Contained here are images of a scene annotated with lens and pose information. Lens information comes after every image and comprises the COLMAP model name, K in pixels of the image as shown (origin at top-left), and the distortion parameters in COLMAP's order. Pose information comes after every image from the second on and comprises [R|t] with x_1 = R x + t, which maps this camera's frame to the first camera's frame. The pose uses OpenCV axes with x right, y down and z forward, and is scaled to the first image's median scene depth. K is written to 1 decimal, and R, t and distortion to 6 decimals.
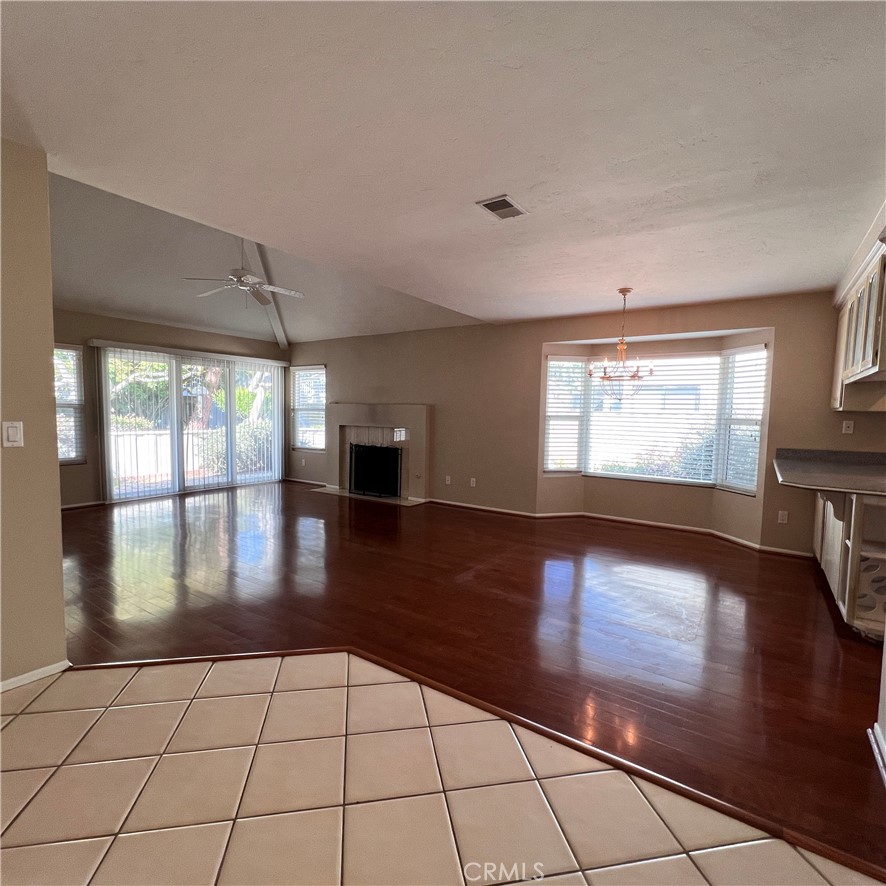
lens RADIAL K [[476.7, 0, 443.0], [0, 476.7, 443.0], [0, 0, 1]] dist [0.019308, 0.000198]
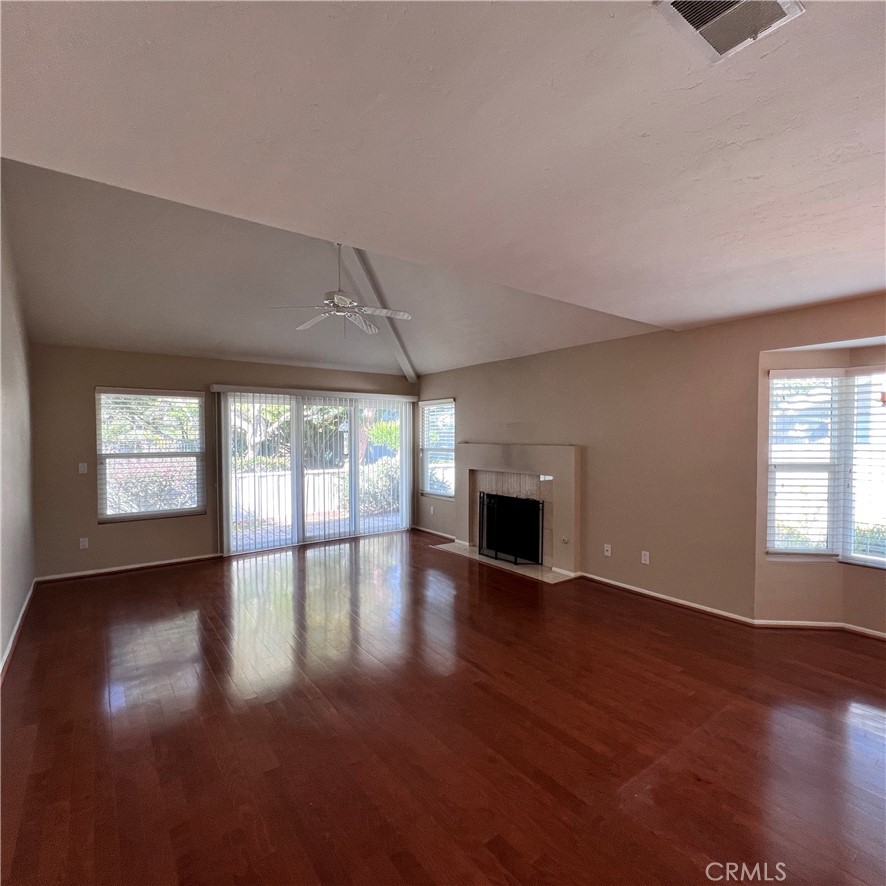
lens RADIAL K [[471.0, 0, 443.0], [0, 471.0, 443.0], [0, 0, 1]] dist [-0.003666, -0.000907]
pose [[0.944873, -0.013057, -0.327176, 0.009706], [-0.004501, 0.998592, -0.052852, -0.041119], [0.327406, 0.051411, 0.943484, 0.216905]]
